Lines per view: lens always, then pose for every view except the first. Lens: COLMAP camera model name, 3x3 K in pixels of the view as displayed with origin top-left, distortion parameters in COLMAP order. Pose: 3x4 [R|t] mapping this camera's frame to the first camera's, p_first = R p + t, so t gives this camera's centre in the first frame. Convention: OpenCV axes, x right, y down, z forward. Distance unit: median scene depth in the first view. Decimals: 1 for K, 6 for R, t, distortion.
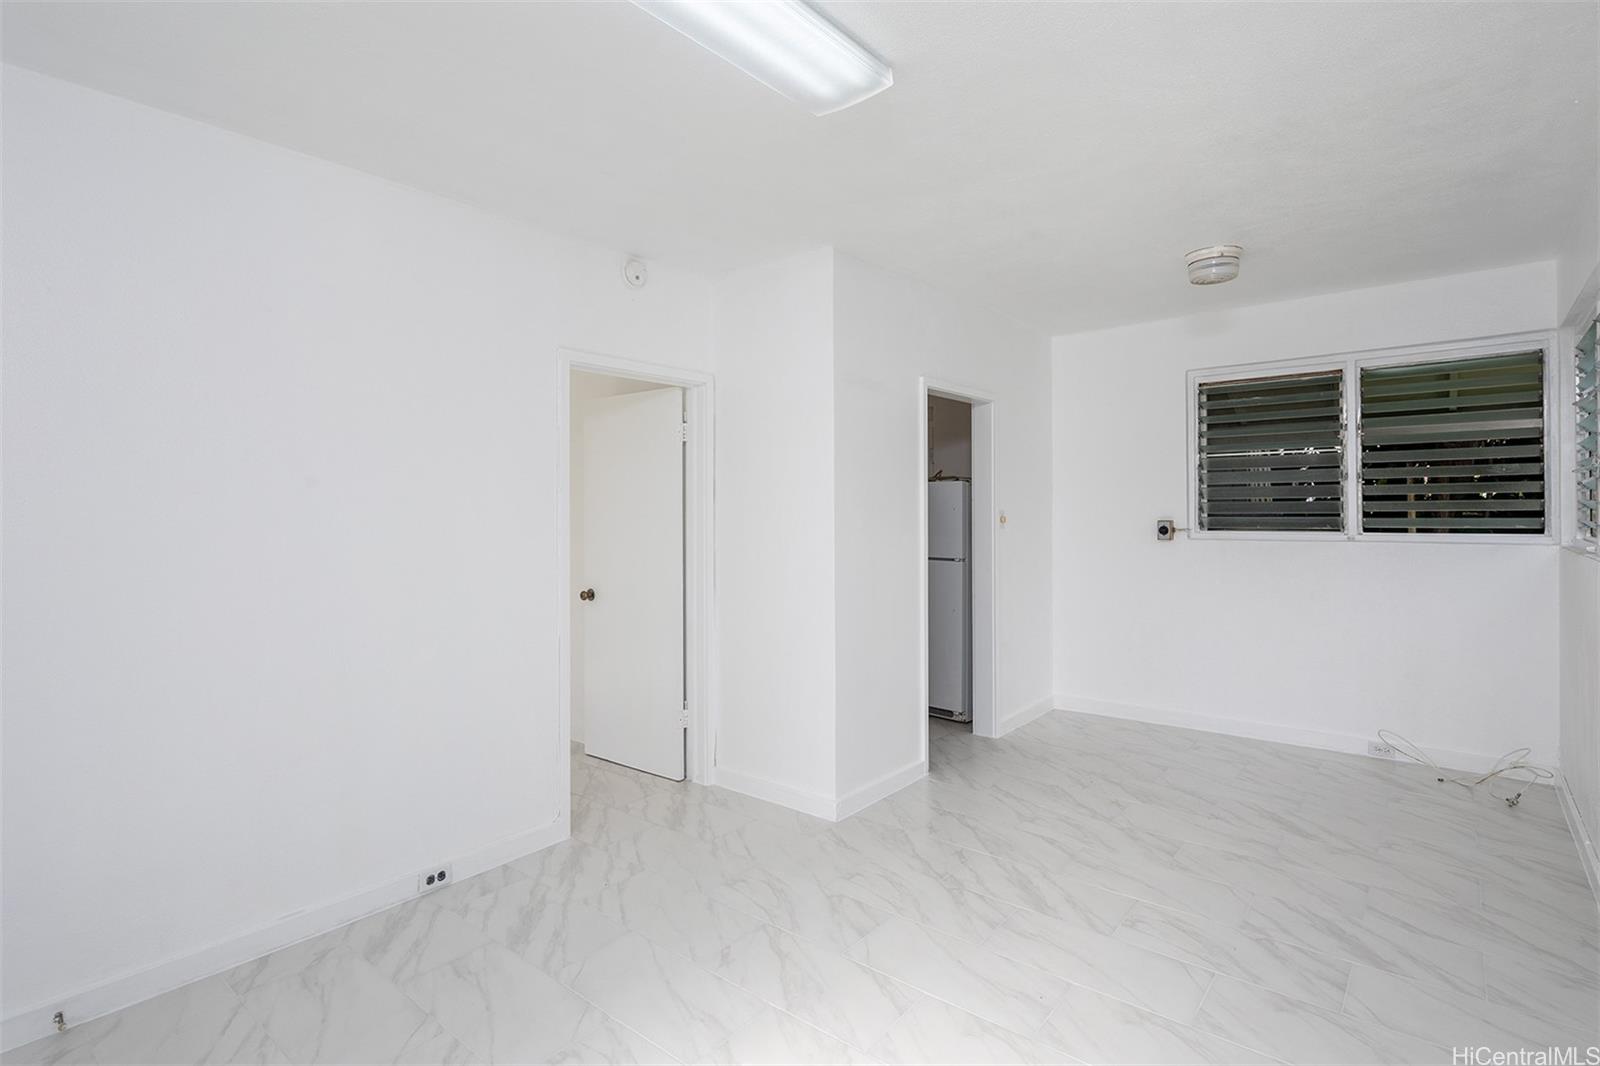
lens RADIAL K [[780.8, 0, 802.8], [0, 780.8, 520.9], [0, 0, 1]] dist [-0.002443, -0.001554]
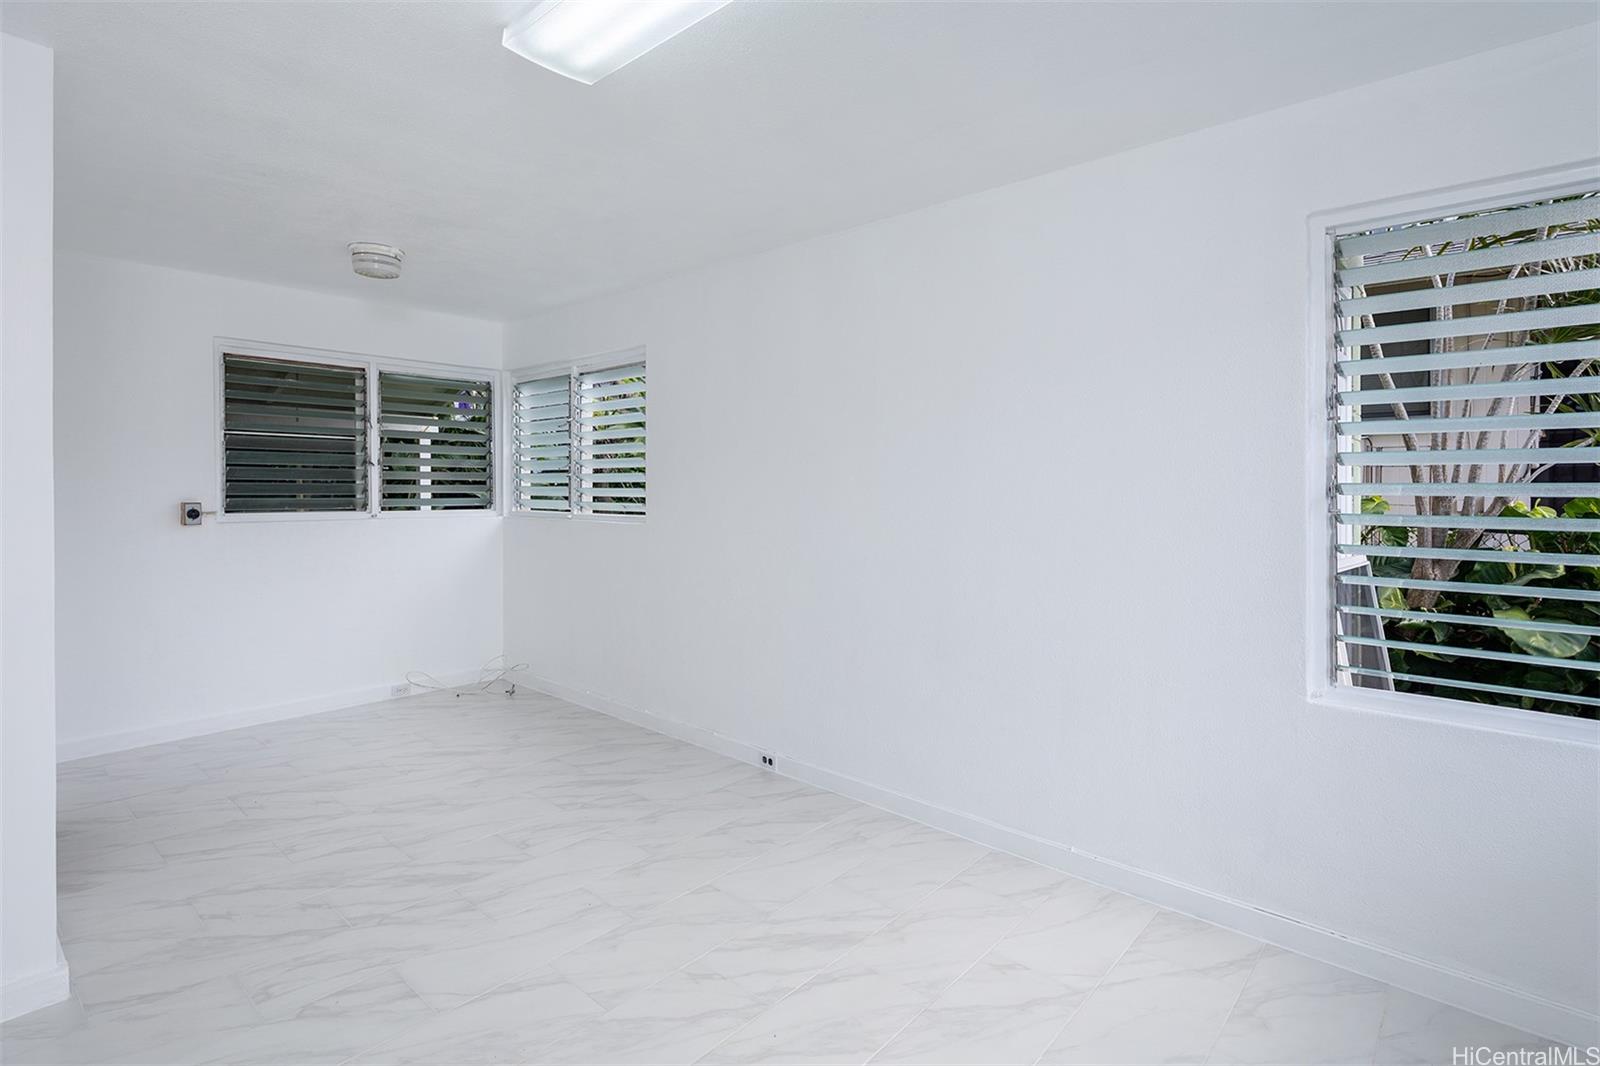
lens RADIAL K [[780.8, 0, 814.2], [0, 780.8, 501.0], [0, 0, 1]] dist [-0.002443, -0.001554]
pose [[0.024444, -0.007193, 0.999675, -0.509370], [0.010499, 0.999921, 0.006938, -0.001385], [-0.999646, 0.010326, 0.024517, 0.370873]]
